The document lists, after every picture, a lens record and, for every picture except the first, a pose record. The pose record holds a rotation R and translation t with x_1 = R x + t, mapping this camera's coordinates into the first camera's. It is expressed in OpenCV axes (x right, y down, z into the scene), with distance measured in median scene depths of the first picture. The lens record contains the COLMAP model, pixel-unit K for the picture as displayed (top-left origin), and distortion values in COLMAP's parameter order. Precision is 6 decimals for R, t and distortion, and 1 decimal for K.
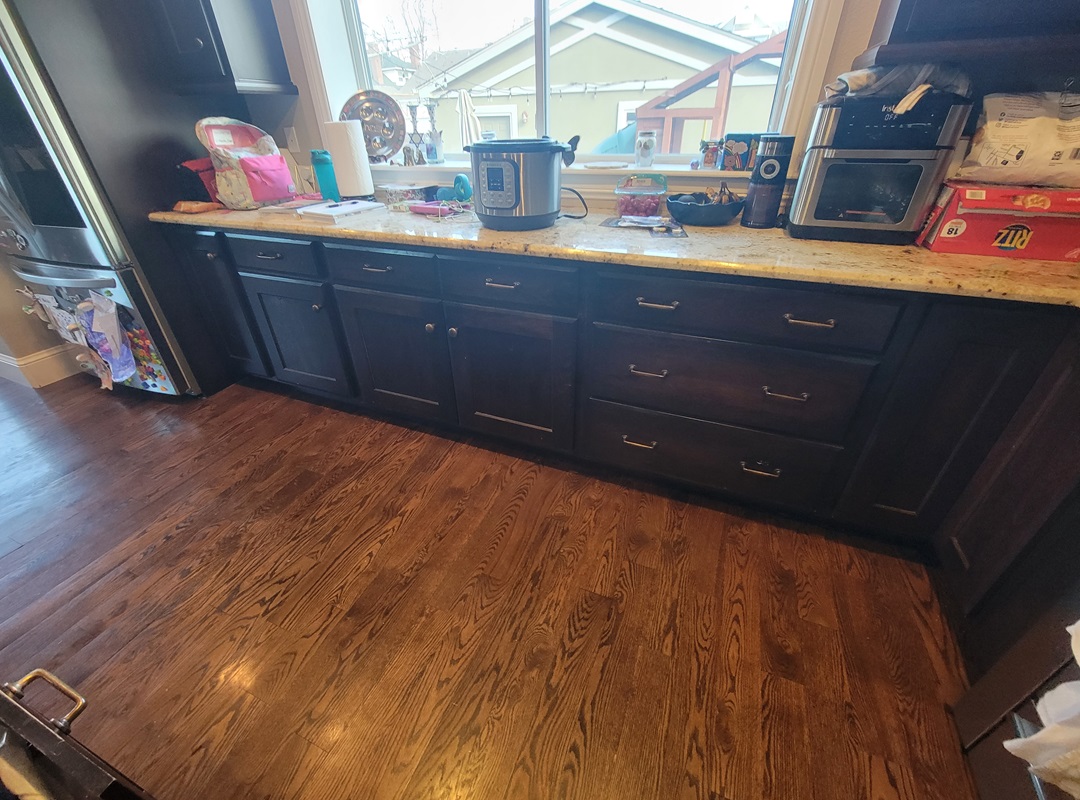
lens RADIAL K [[441.8, 0, 535.0], [0, 441.8, 396.9], [0, 0, 1]] dist [0.000228, -0.002437]
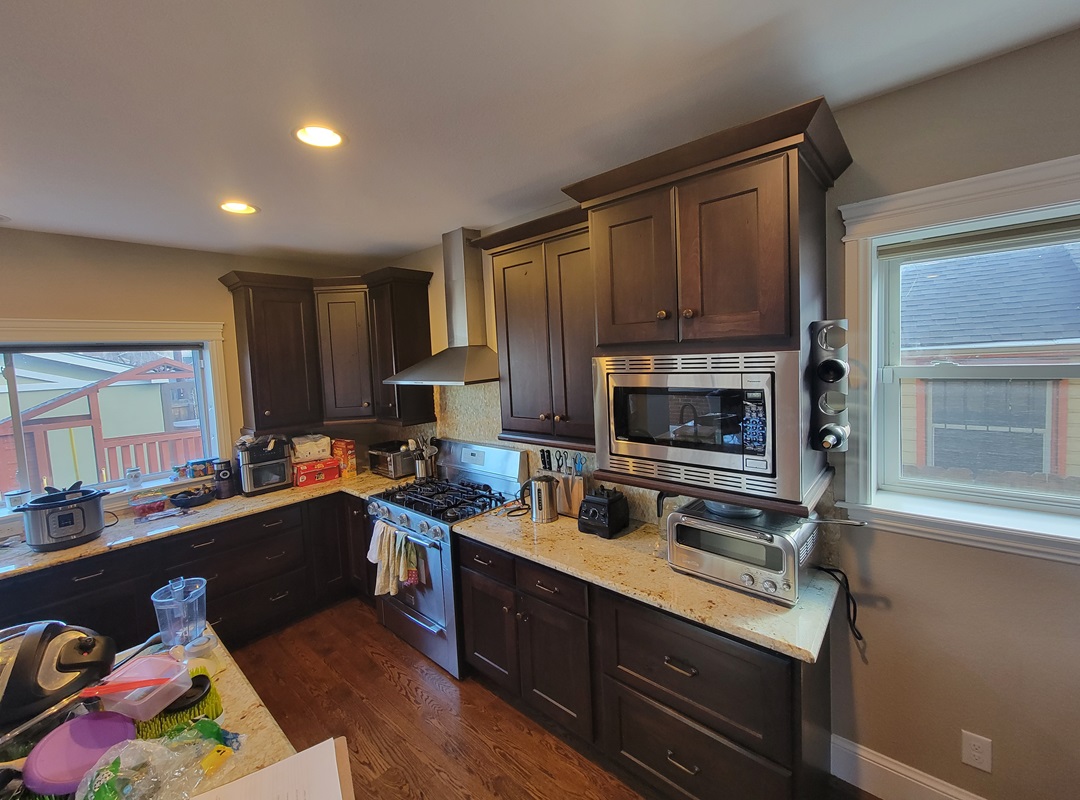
lens RADIAL K [[441.8, 0, 535.3], [0, 441.8, 378.4], [0, 0, 1]] dist [0.000228, -0.002437]
pose [[0.330187, -0.049960, 0.942593, -1.235836], [0.535709, 0.832111, -0.143553, 0.306547], [-0.777170, 0.552354, 0.301516, -1.410860]]
